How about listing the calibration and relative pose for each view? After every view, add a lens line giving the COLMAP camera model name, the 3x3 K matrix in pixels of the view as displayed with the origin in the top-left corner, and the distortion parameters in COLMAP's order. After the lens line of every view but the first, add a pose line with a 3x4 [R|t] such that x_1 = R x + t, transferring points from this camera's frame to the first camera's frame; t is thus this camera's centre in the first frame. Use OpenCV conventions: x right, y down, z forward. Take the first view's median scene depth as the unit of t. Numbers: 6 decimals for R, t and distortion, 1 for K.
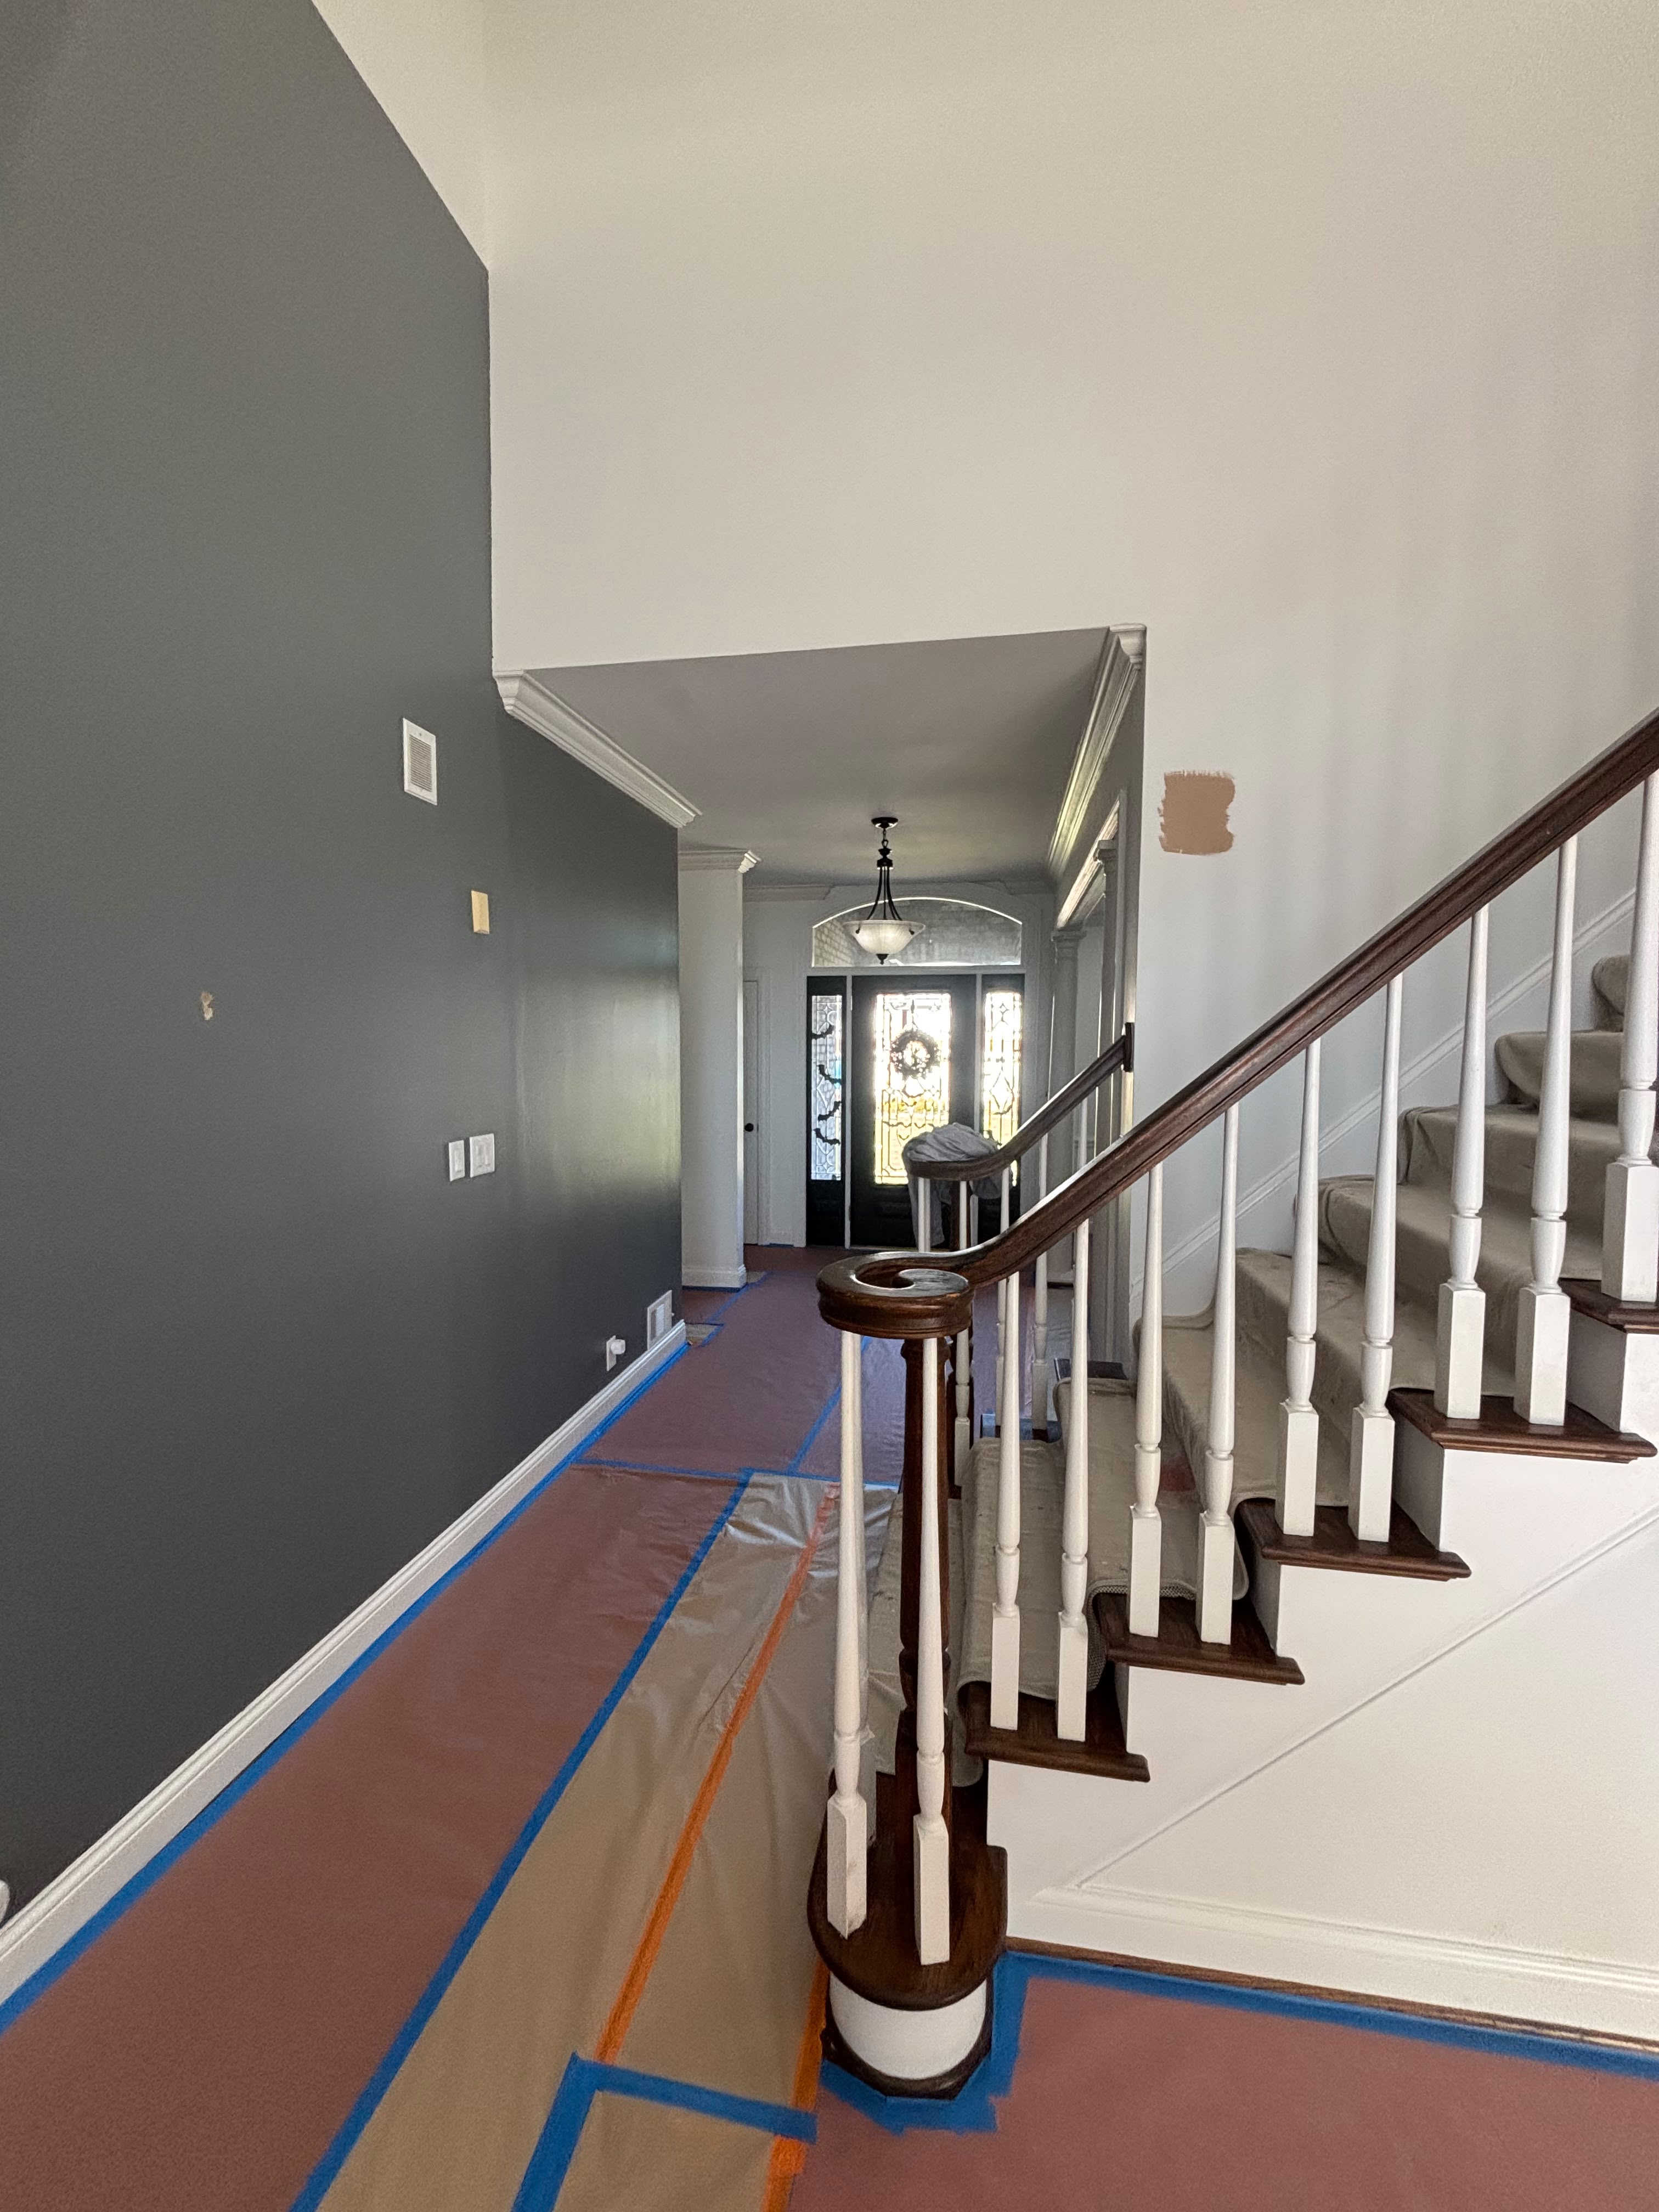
lens RADIAL K [[891.9, 0, 831.3], [0, 891.9, 1109.4], [0, 0, 1]] dist [0.004236, 0.000053]
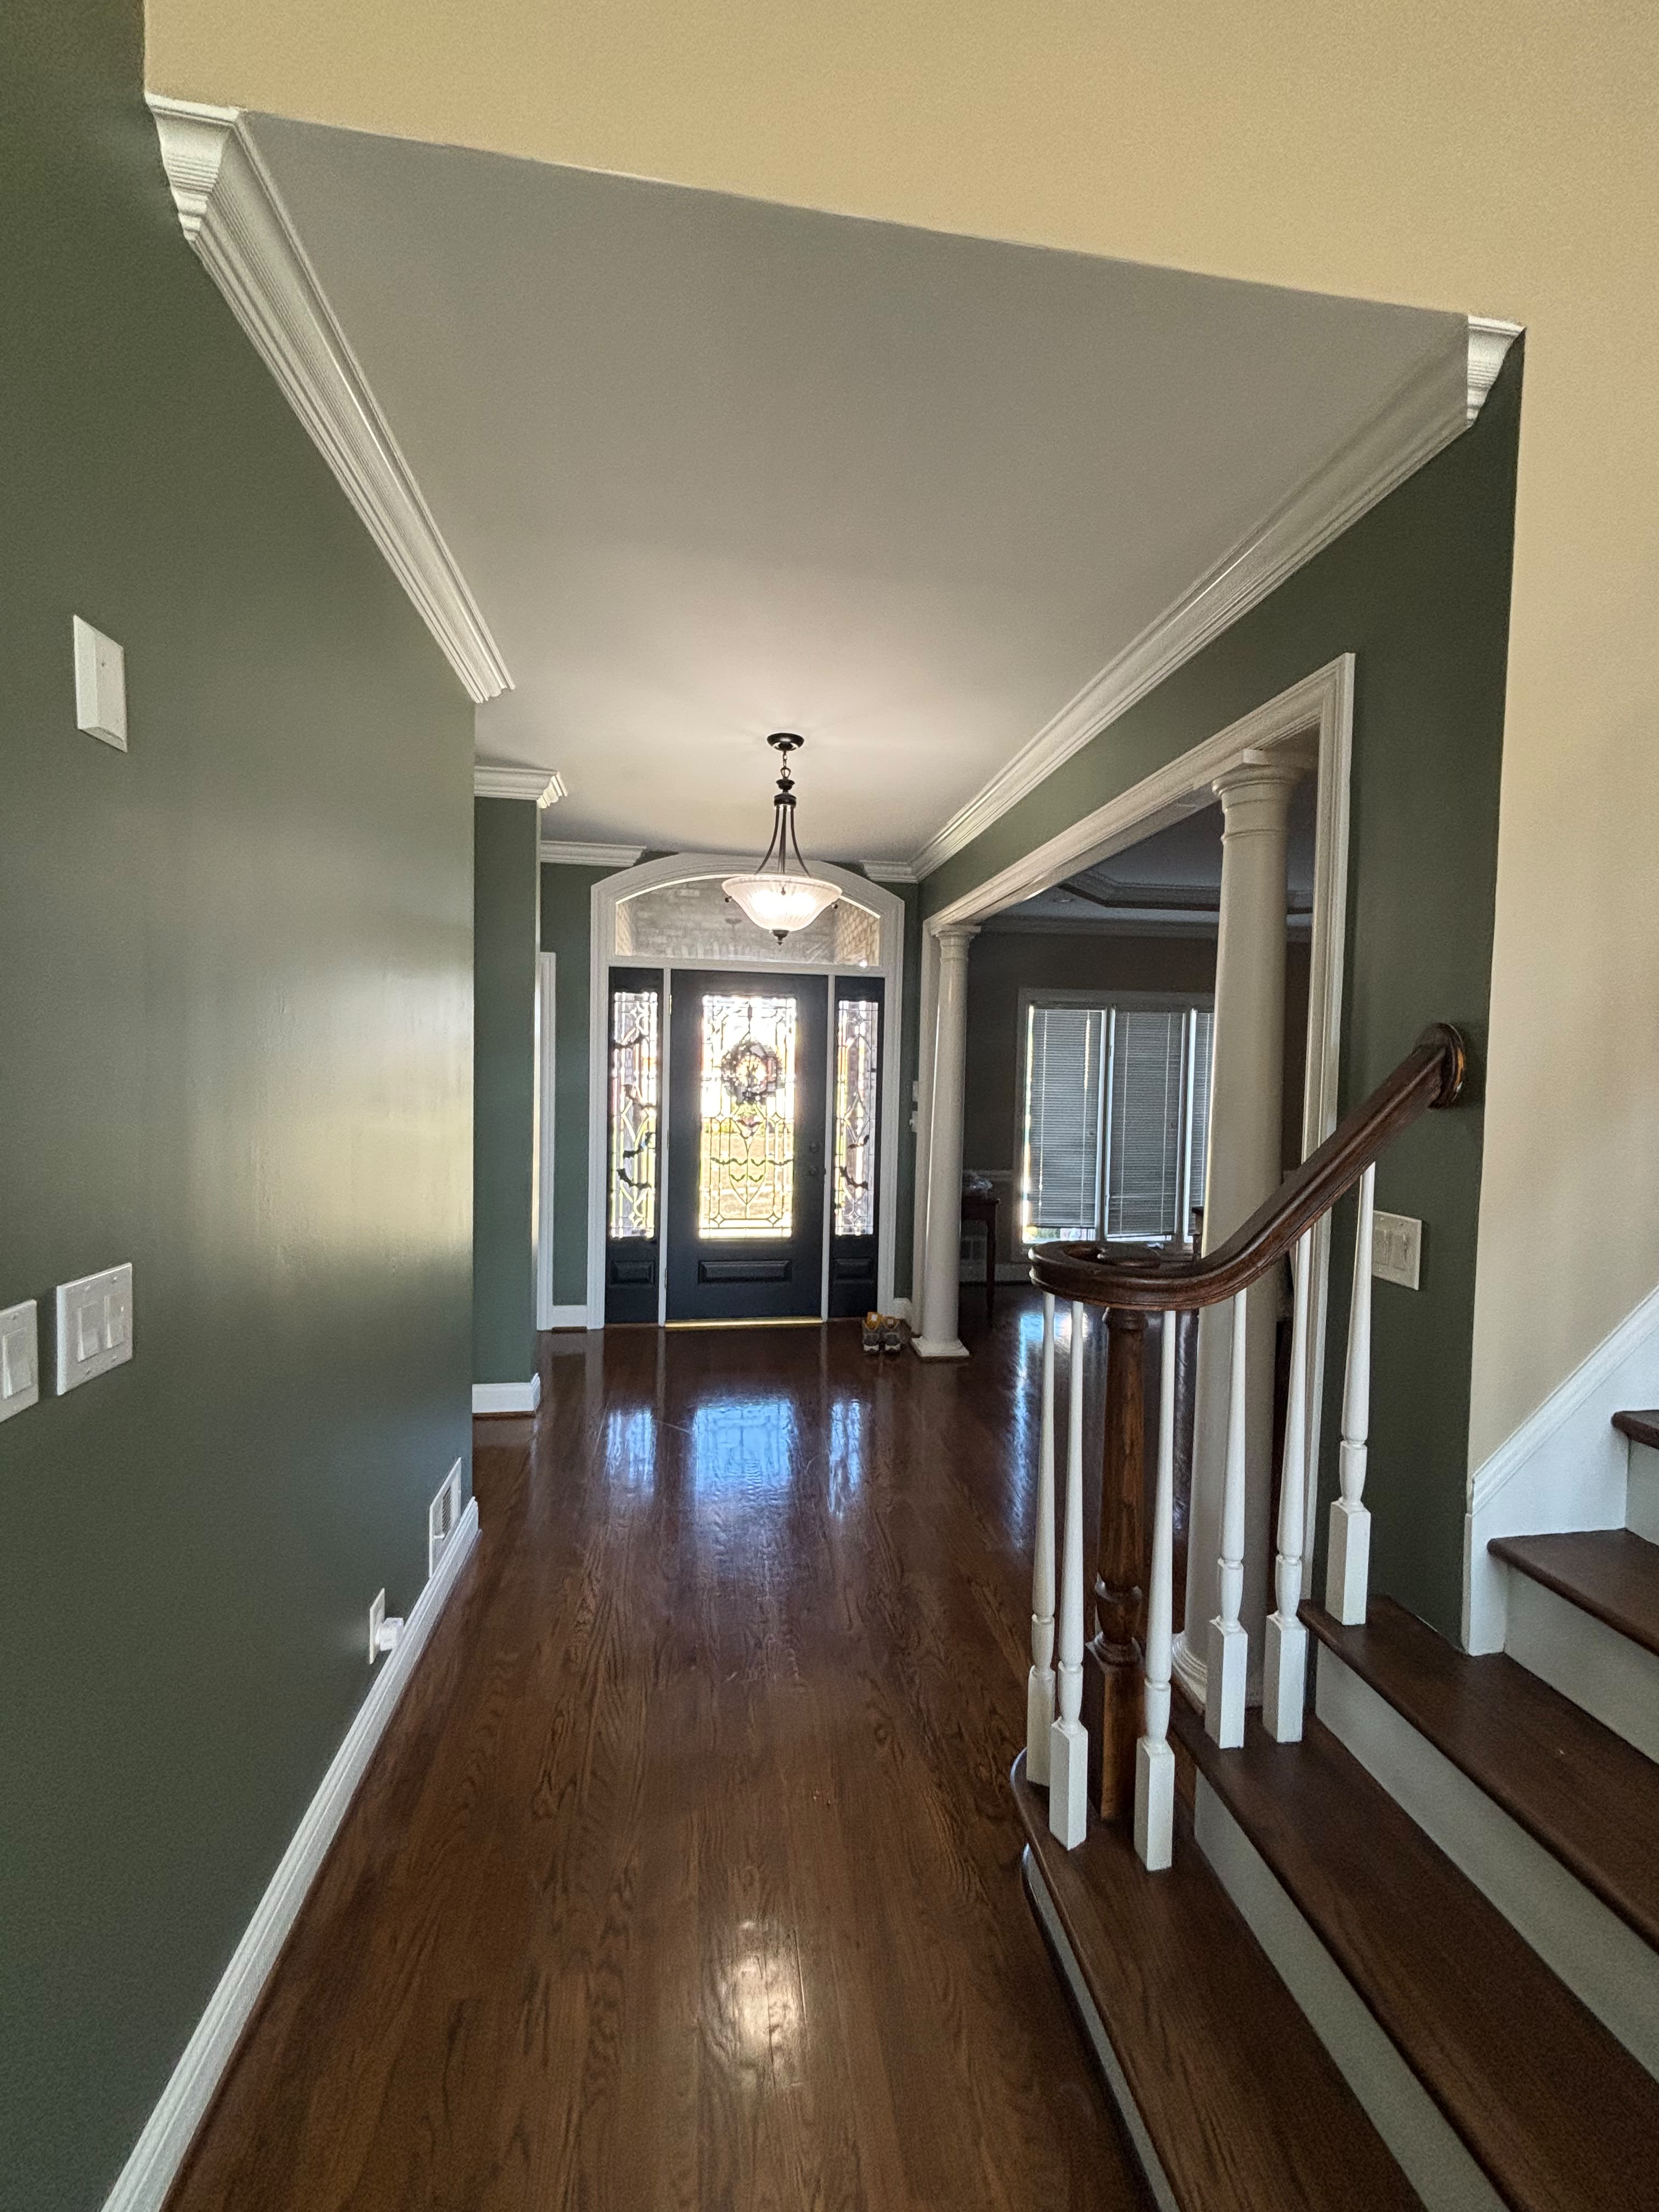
lens RADIAL K [[891.9, 0, 831.4], [0, 891.9, 1105.2], [0, 0, 1]] dist [0.004236, 0.000053]
pose [[0.946321, 0.005963, 0.323175, -0.094182], [0.002990, 0.999626, -0.027200, -0.011477], [-0.323216, 0.026706, 0.945948, 0.232020]]
